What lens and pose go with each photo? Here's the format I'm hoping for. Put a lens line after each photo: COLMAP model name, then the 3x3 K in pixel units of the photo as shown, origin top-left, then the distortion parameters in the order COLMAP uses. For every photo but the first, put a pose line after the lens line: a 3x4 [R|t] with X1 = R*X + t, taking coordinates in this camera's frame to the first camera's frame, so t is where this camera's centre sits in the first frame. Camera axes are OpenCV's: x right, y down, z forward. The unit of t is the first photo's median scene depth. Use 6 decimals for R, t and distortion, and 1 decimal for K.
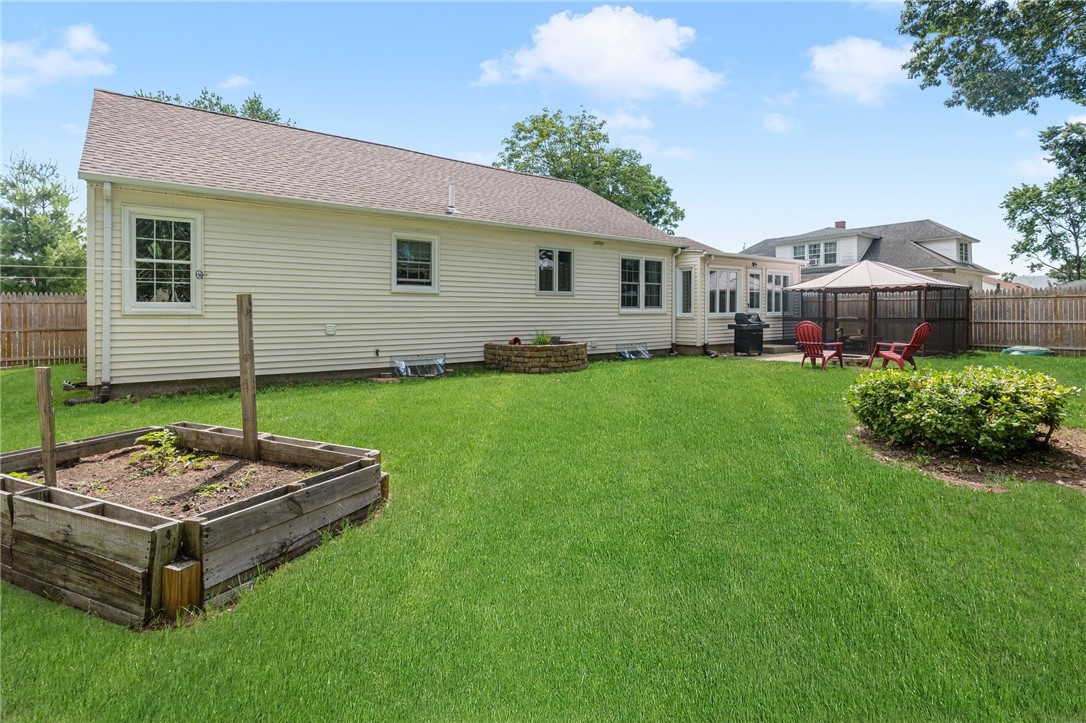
lens RADIAL K [[540.7, 0, 543.6], [0, 540.7, 319.1], [0, 0, 1]] dist [-0.000421, -0.000026]
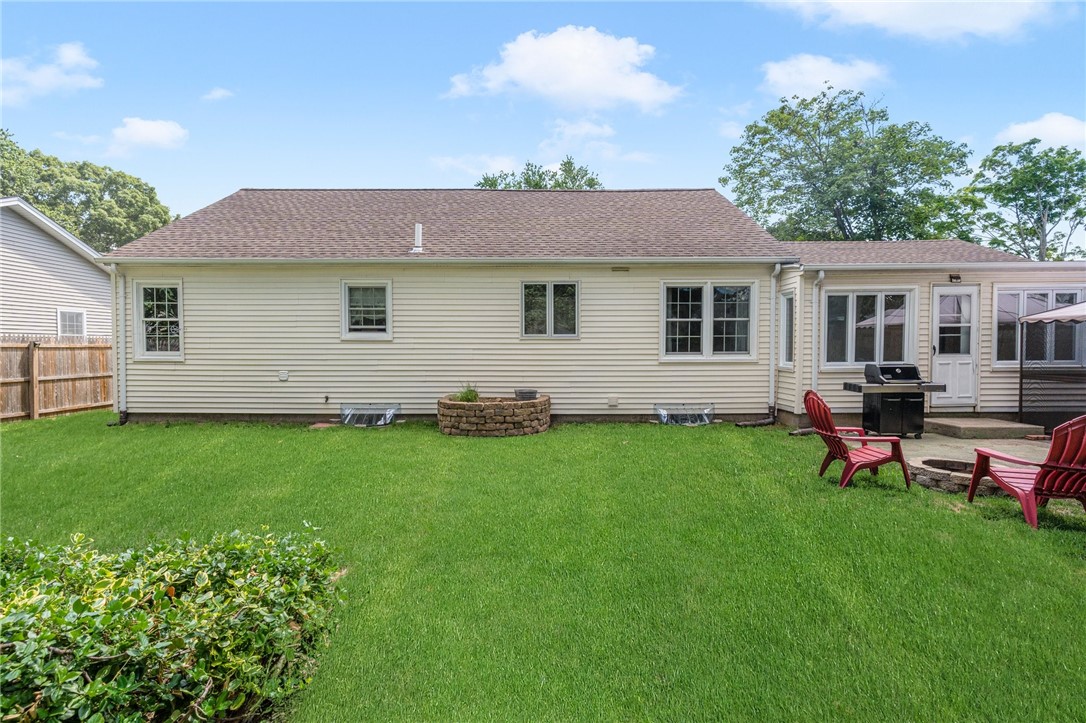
lens RADIAL K [[524.2, 0, 539.2], [0, 524.2, 364.4], [0, 0, 1]] dist [0.004883, 0.000240]
pose [[0.787624, 0.023048, -0.615725, 0.488086], [-0.008143, 0.999602, 0.027001, -0.026556], [0.616103, -0.016253, 0.787498, 0.360926]]
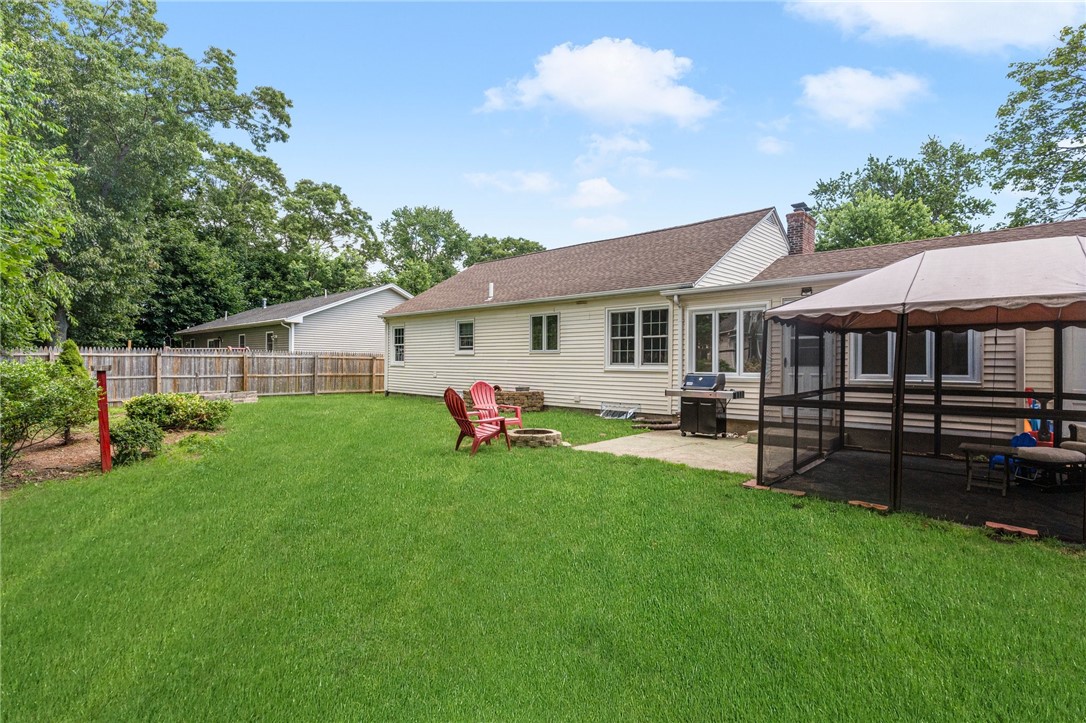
lens RADIAL K [[524.2, 0, 539.2], [0, 524.2, 364.4], [0, 0, 1]] dist [0.004883, 0.000240]
pose [[0.165777, 0.006024, -0.986145, 1.135131], [-0.020982, 0.999777, 0.002580, -0.022168], [0.985940, 0.020264, 0.165866, 0.784961]]
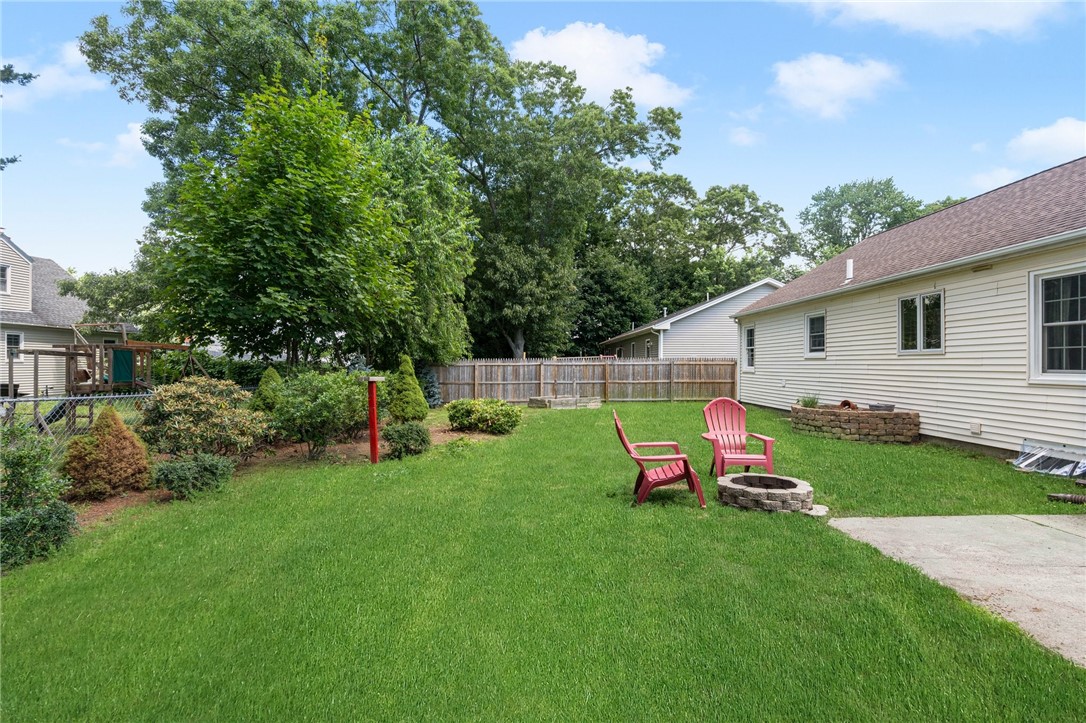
lens RADIAL K [[524.2, 0, 539.2], [0, 524.2, 364.4], [0, 0, 1]] dist [0.004883, 0.000240]
pose [[-0.592062, 0.002443, -0.805889, 0.934452], [-0.005348, 0.999961, 0.006960, -0.031631], [0.805875, 0.008431, -0.592026, 0.988689]]
